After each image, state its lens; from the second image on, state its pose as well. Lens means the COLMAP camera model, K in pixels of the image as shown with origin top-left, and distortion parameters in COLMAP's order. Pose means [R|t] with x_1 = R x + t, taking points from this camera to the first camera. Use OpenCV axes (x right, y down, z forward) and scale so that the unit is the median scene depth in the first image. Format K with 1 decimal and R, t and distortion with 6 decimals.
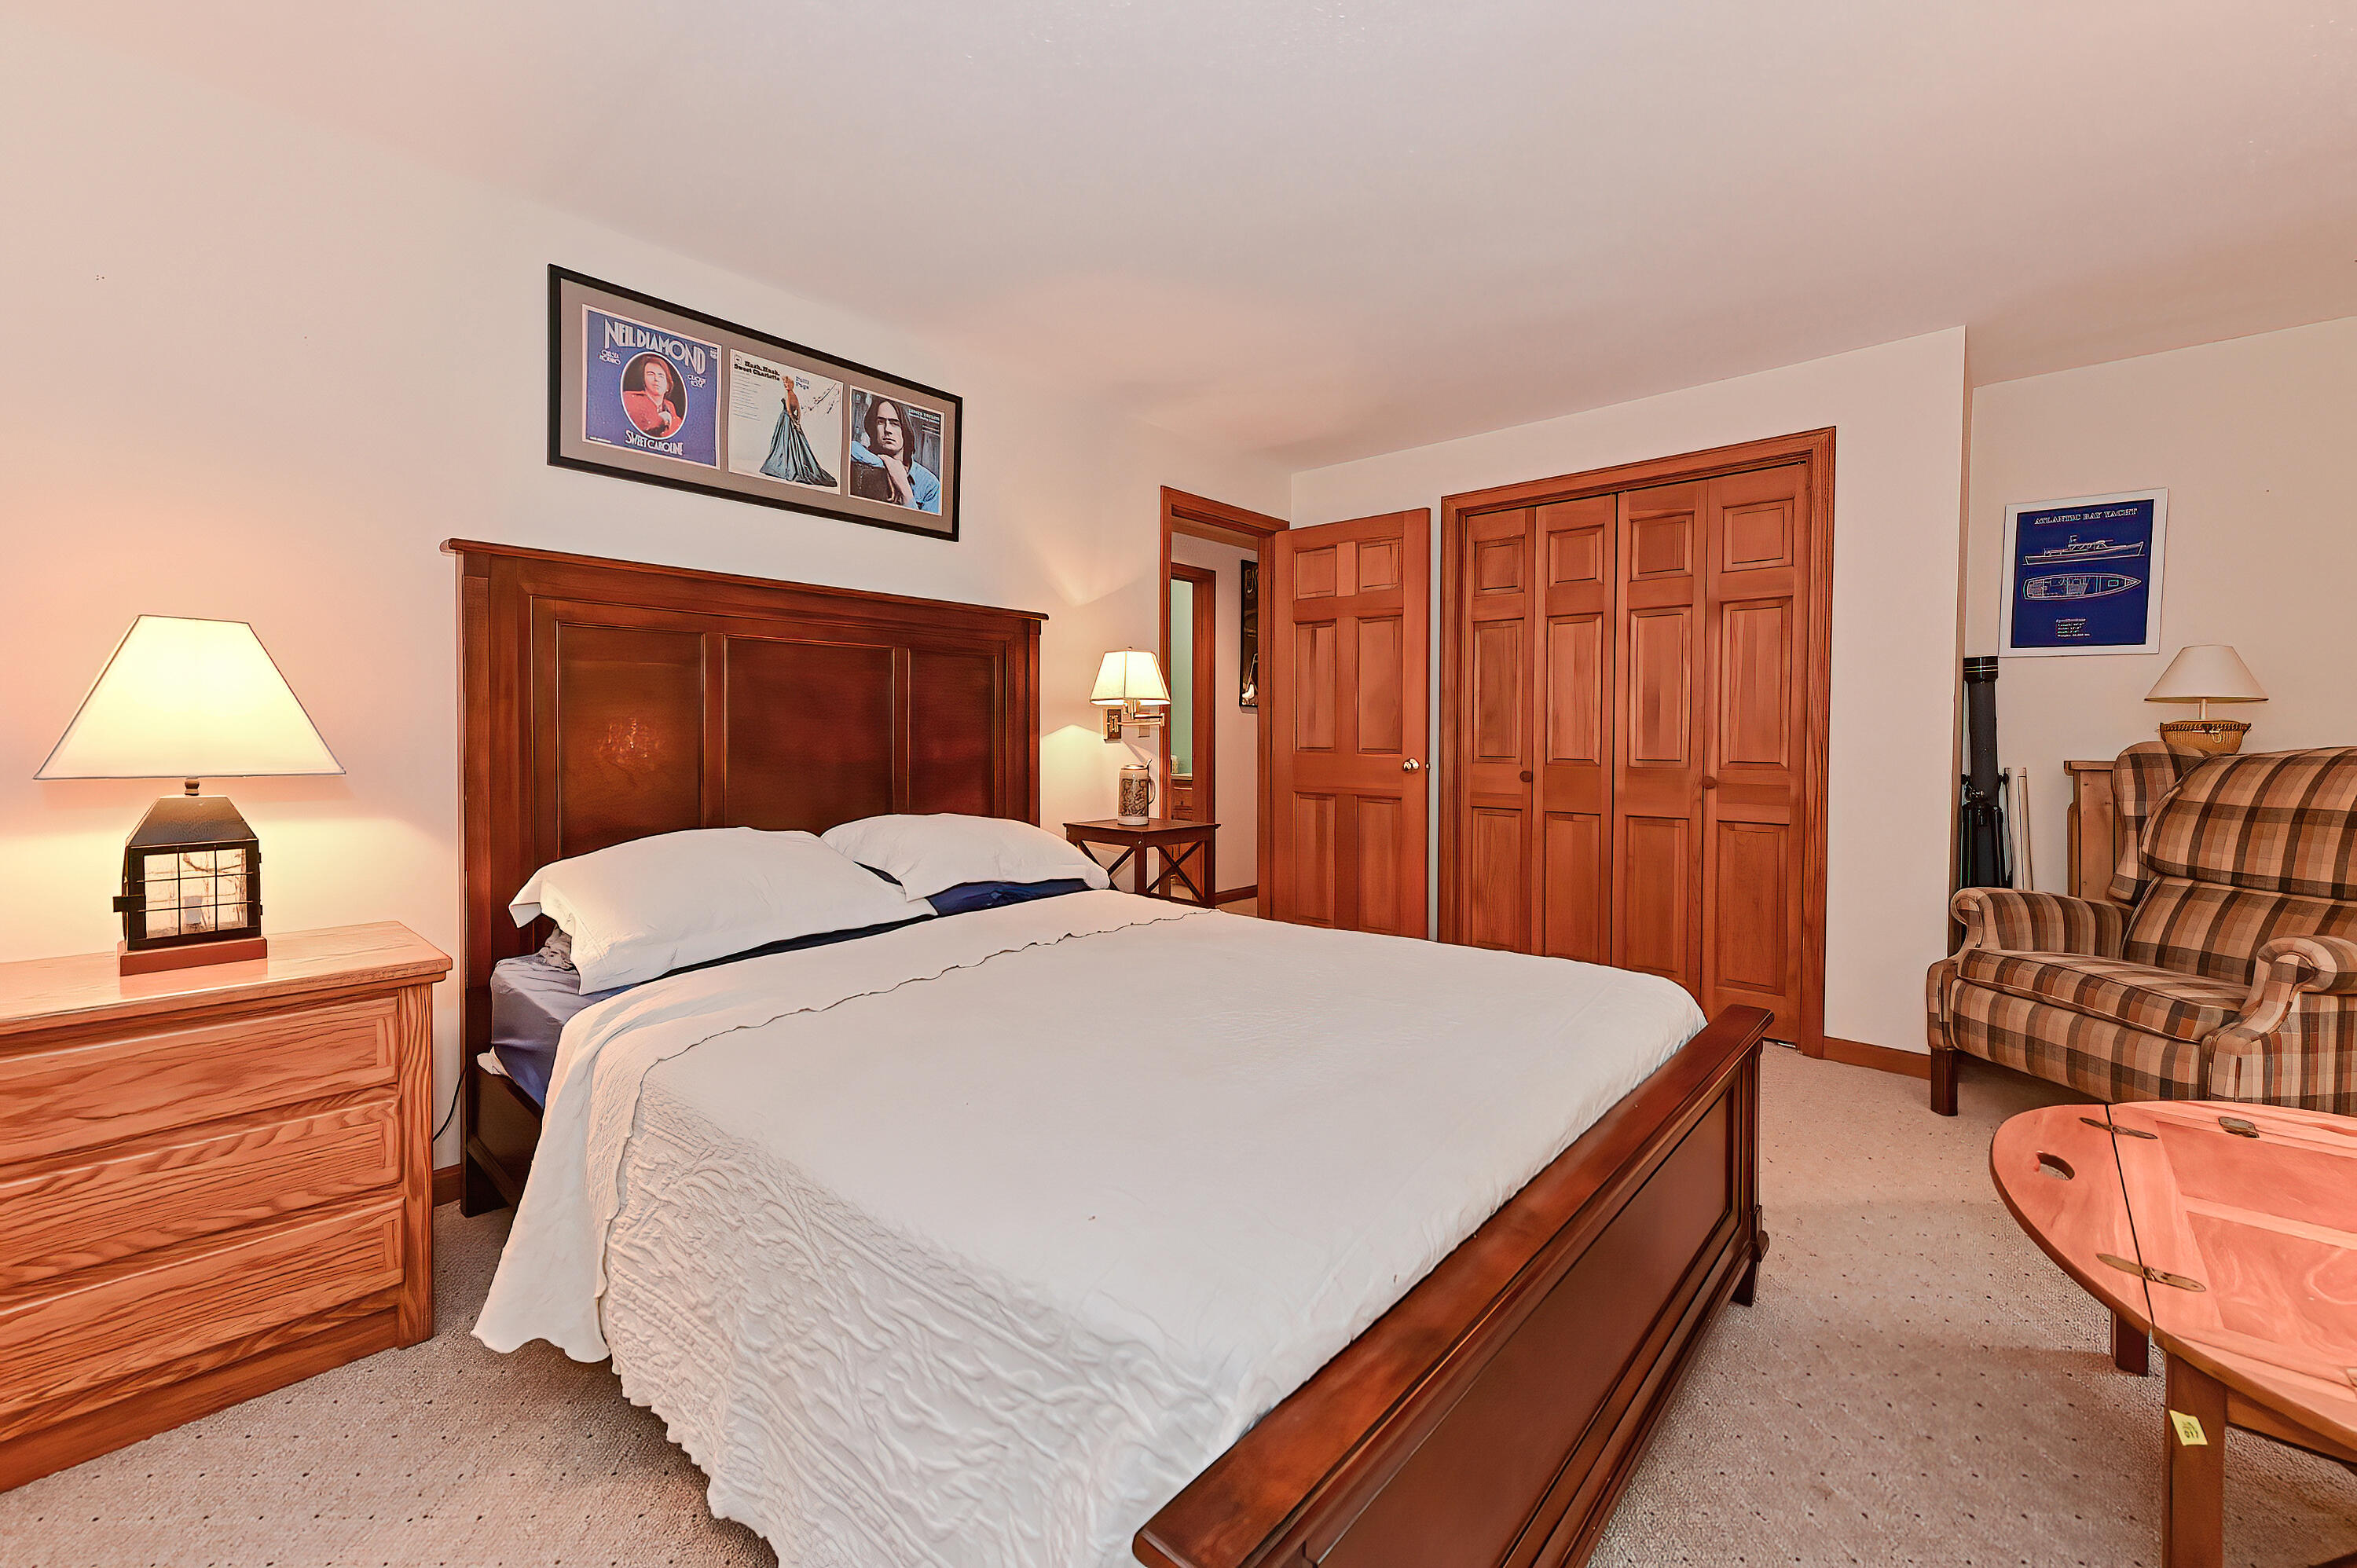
lens RADIAL K [[976.9, 0, 1134.5], [0, 976.9, 742.5], [0, 0, 1]] dist [0.012610, 0.000107]
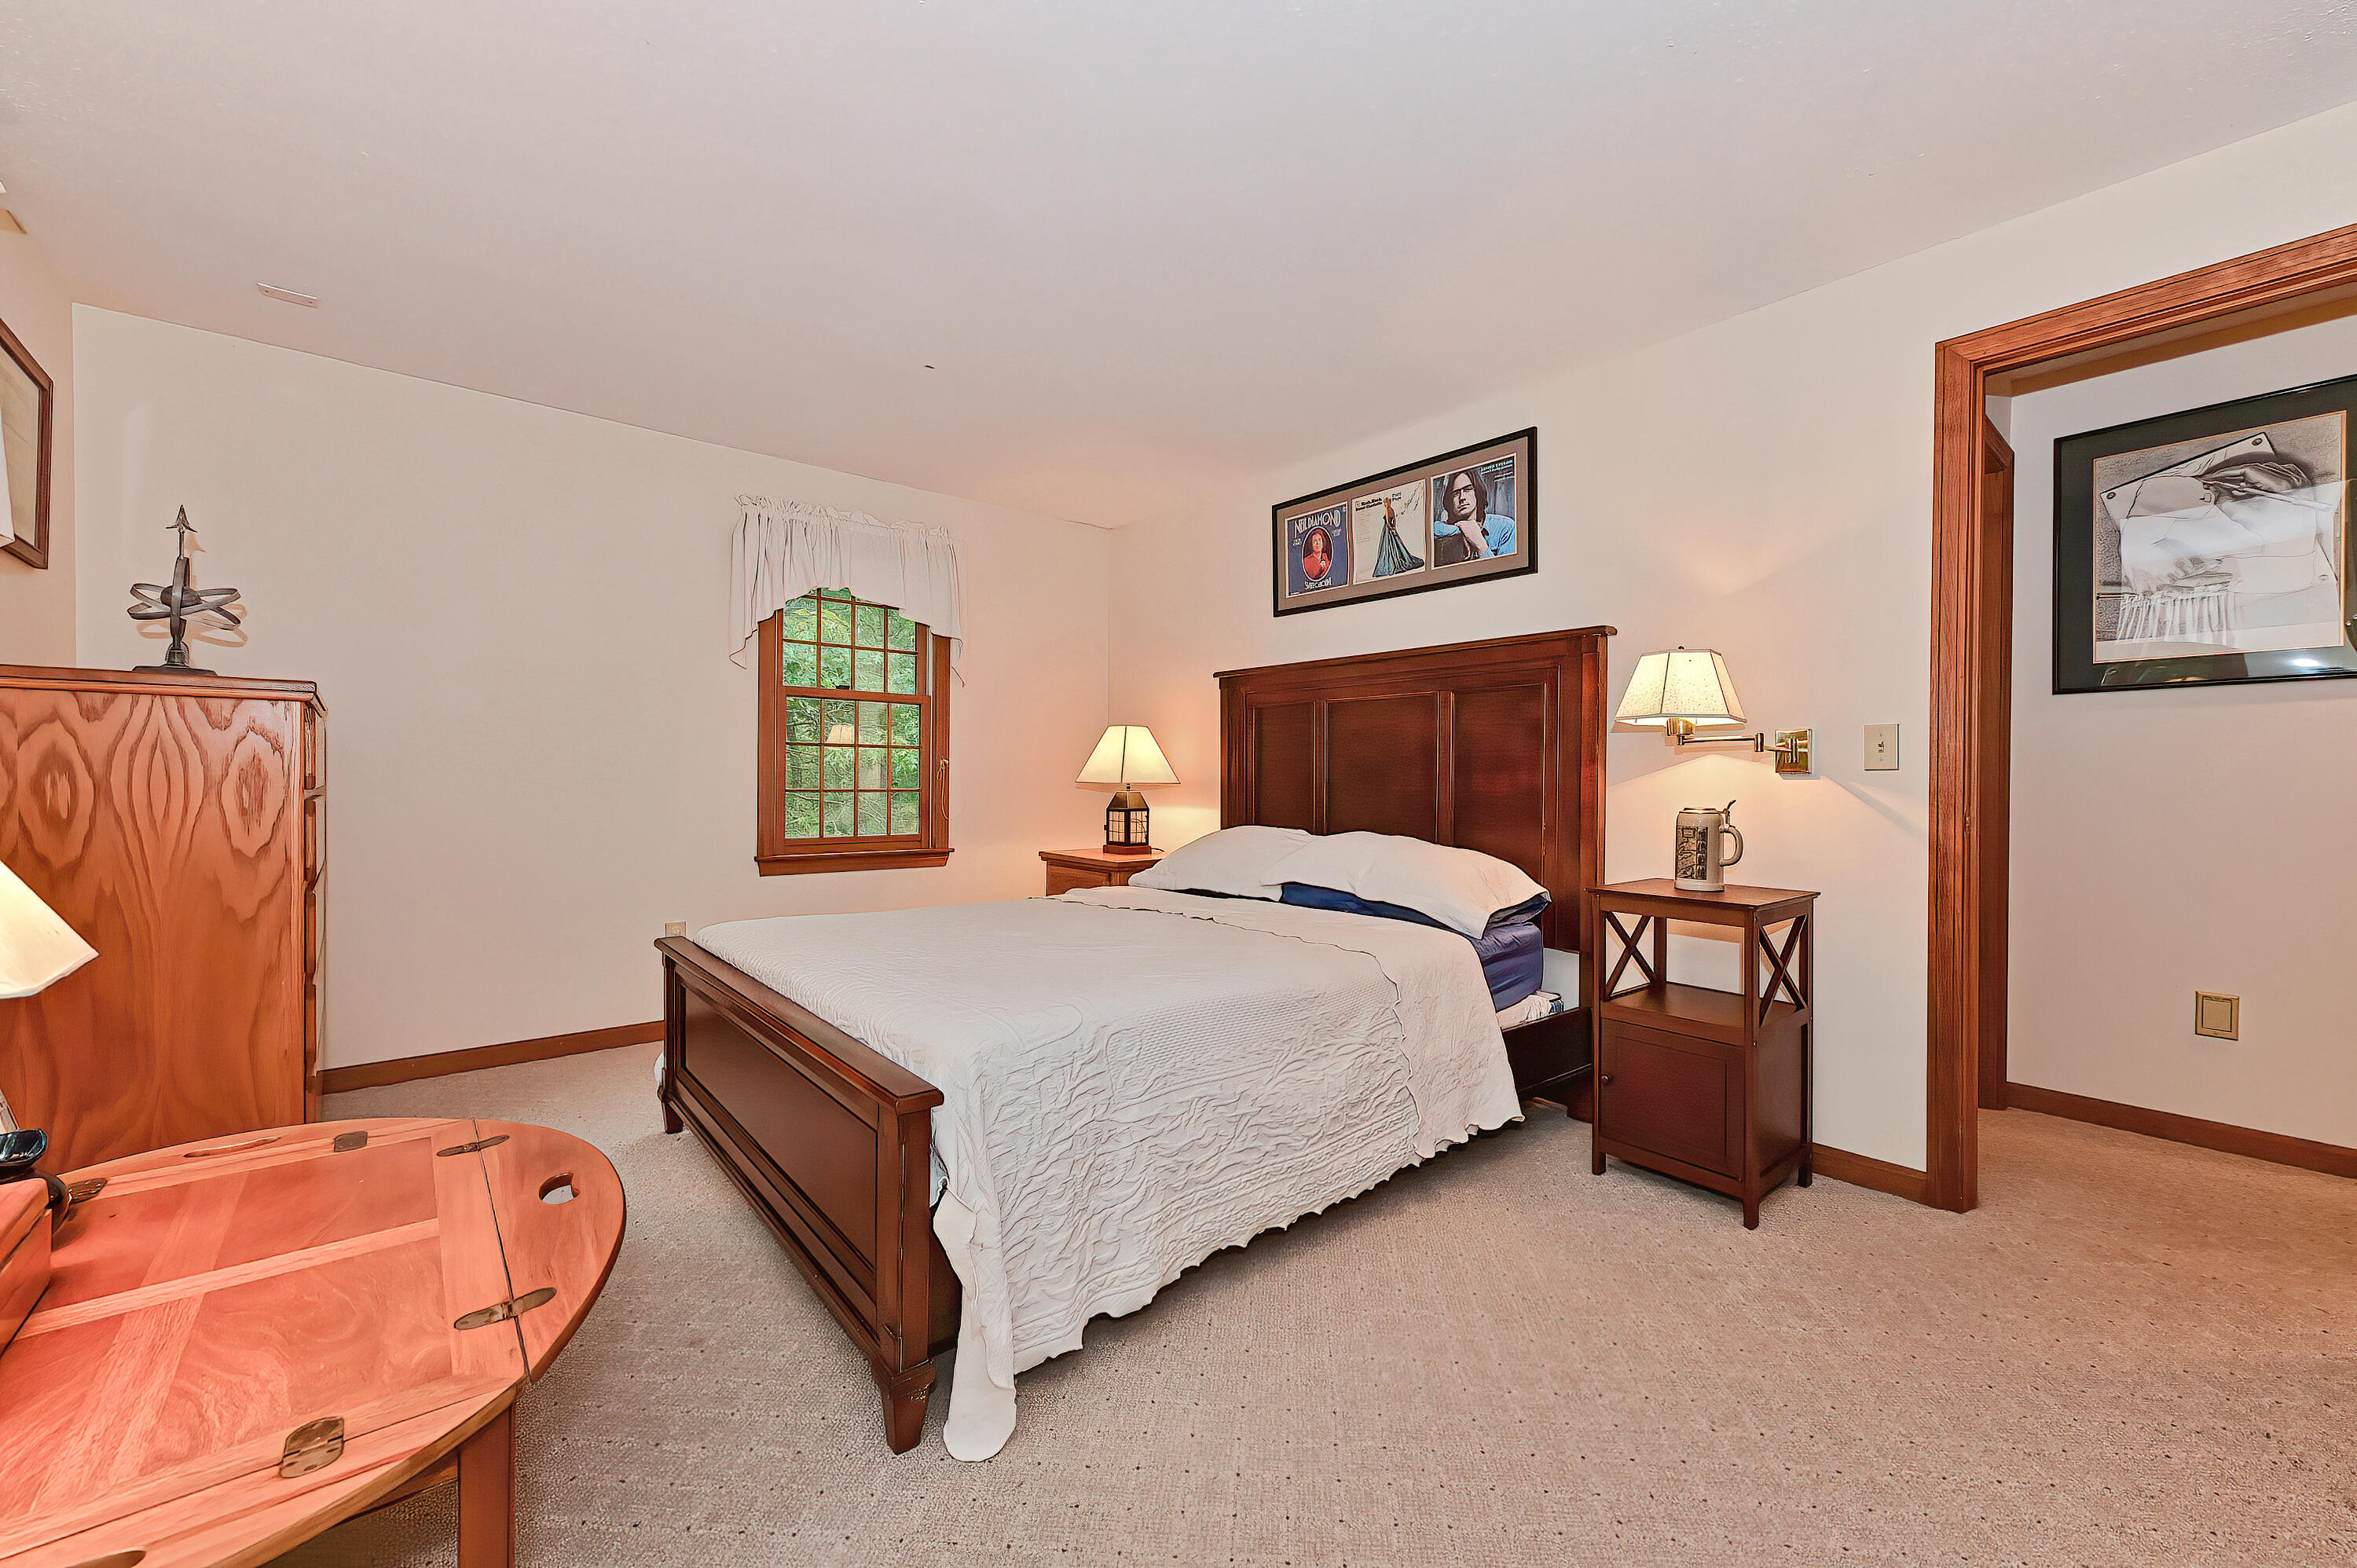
lens RADIAL K [[920.6, 0, 1184.3], [0, 920.6, 782.6], [0, 0, 1]] dist [0.005878, -0.000335]
pose [[-0.123314, -0.003897, -0.992360, 0.846808], [-0.022253, 0.999752, -0.001160, 0.016666], [0.992118, 0.021940, -0.123370, 0.828313]]
